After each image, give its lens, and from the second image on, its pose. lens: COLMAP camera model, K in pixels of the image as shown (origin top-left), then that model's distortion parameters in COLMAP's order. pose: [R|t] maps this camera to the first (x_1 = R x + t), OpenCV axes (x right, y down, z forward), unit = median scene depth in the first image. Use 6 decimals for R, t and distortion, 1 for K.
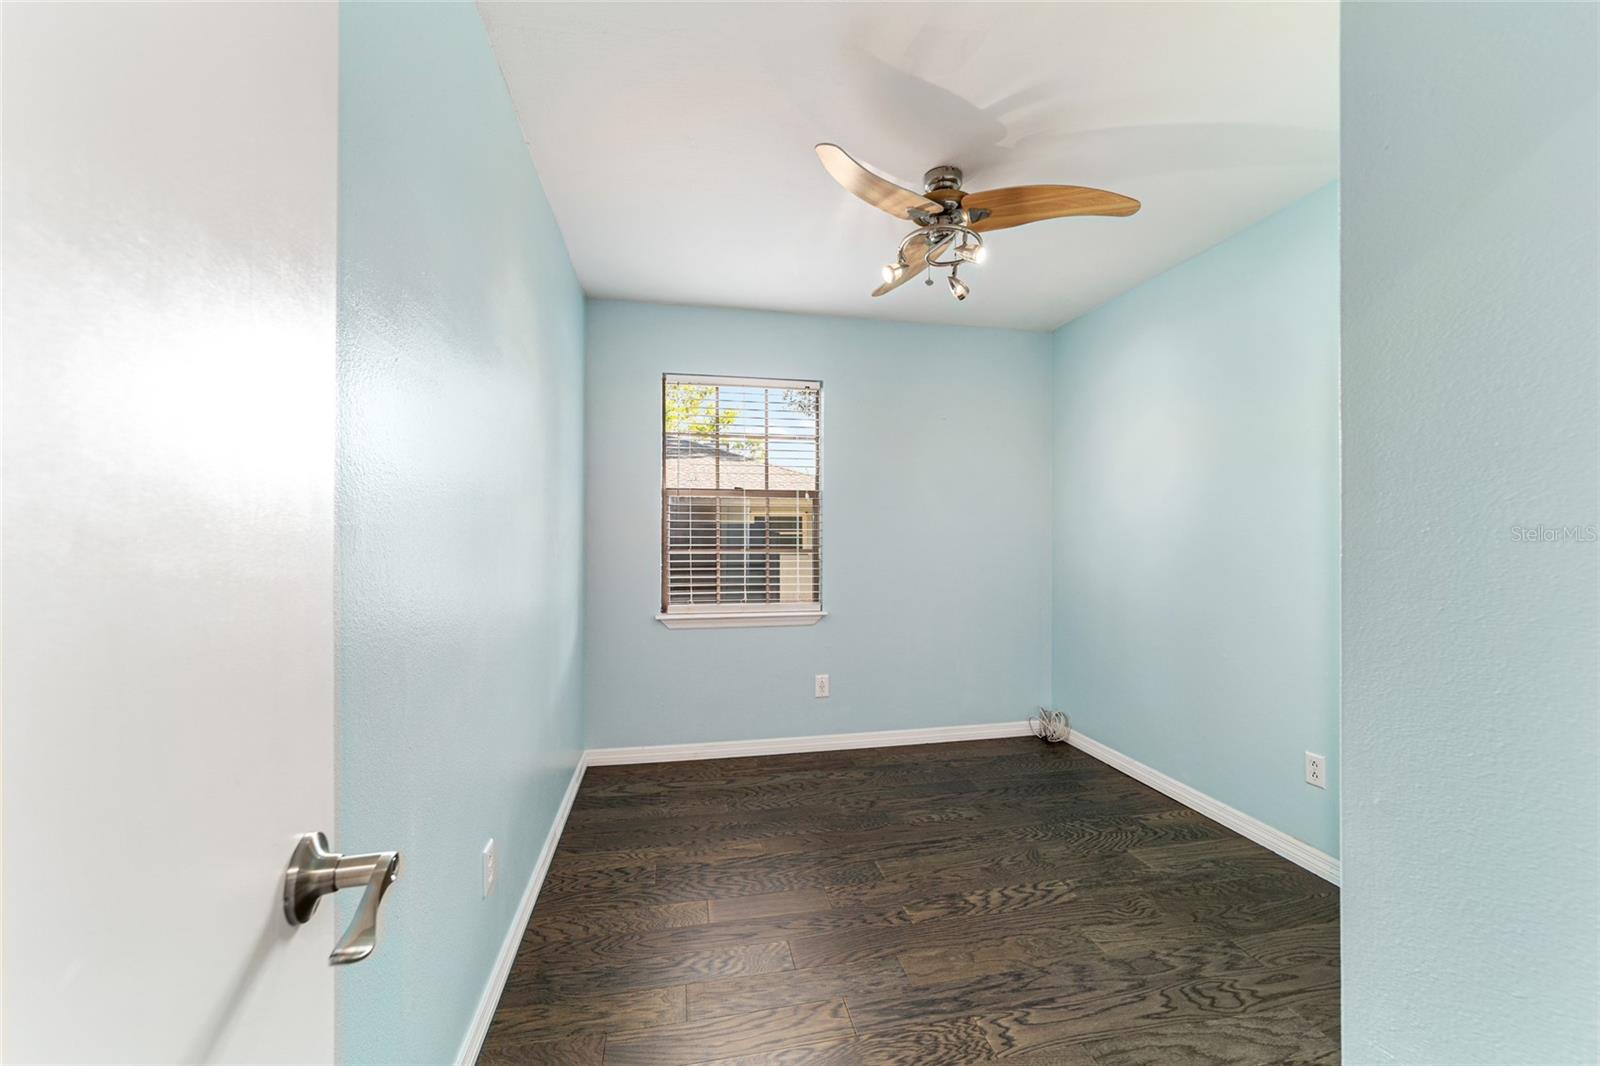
lens RADIAL K [[615.1, 0, 800.0], [0, 615.1, 533.4], [0, 0, 1]] dist [-0.015809, 0.007202]
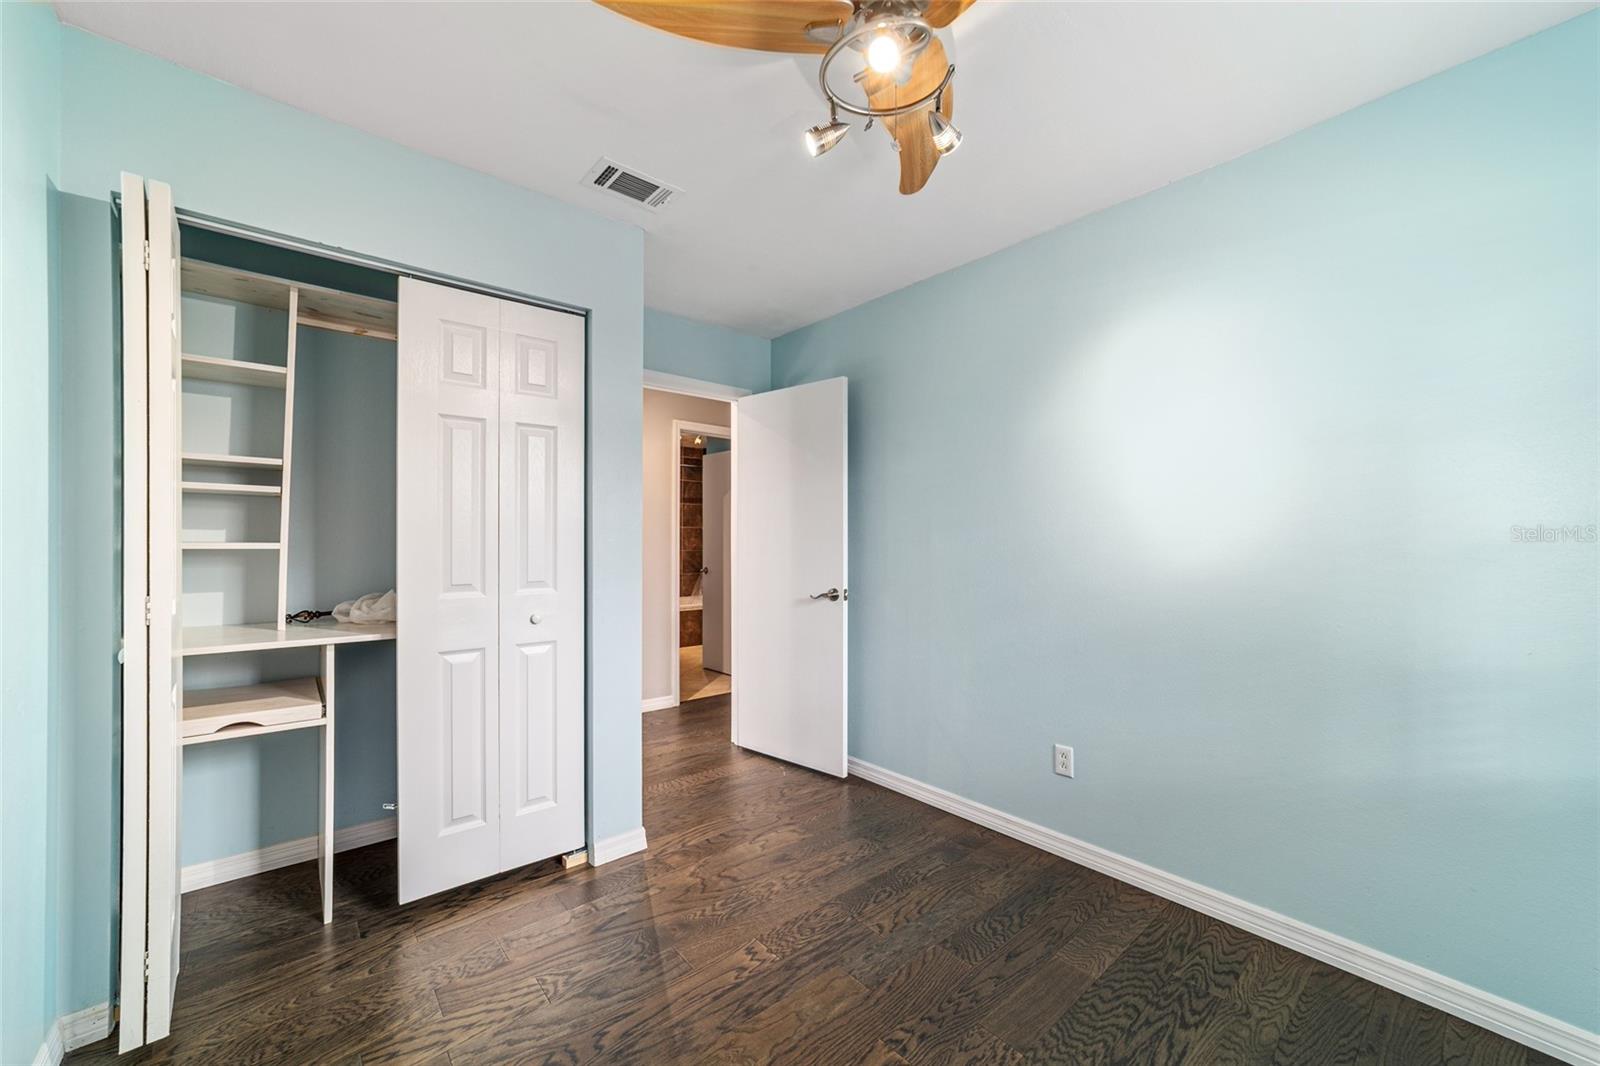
lens RADIAL K [[615.1, 0, 799.3], [0, 615.1, 537.6], [0, 0, 1]] dist [-0.015809, 0.007202]
pose [[-0.876067, -0.006083, -0.482150, 0.781480], [-0.000918, 0.999940, -0.010948, 0.004442], [0.482188, -0.009148, -0.876020, 1.954177]]
